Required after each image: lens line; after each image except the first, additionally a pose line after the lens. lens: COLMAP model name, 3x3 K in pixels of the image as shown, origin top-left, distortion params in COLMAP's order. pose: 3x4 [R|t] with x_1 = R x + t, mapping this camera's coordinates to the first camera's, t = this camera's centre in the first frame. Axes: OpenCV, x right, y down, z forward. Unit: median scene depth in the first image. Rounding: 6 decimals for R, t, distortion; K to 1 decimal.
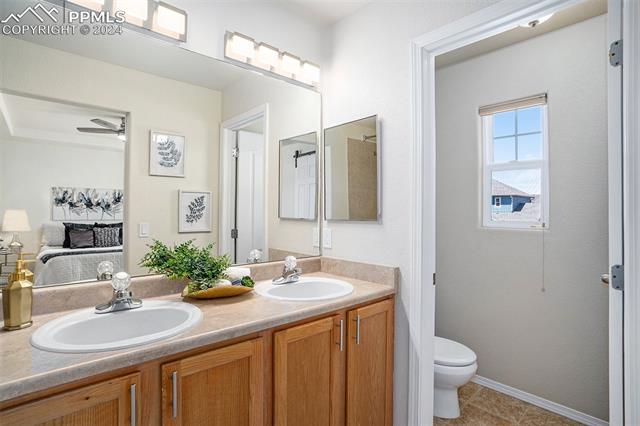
lens RADIAL K [[326.5, 0, 323.4], [0, 326.5, 213.5], [0, 0, 1]] dist [-0.041293, 0.001014]
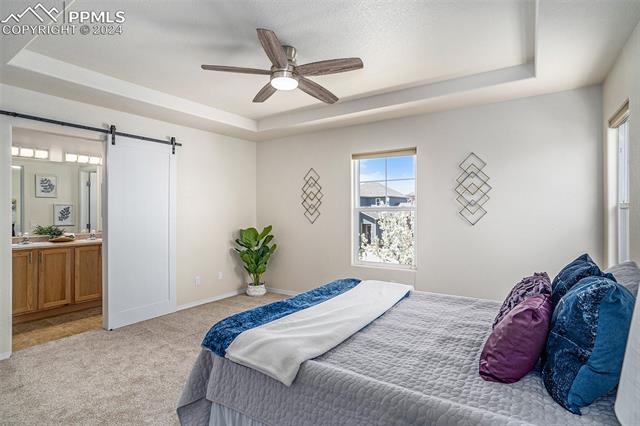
lens RADIAL K [[320.1, 0, 318.1], [0, 320.1, 211.8], [0, 0, 1]] dist [-0.001845, -0.000346]
pose [[0.974318, -0.013036, 0.224797, 1.258566], [0.013845, 0.999902, -0.002019, 0.000549], [-0.224749, 0.005080, 0.974403, -2.312539]]
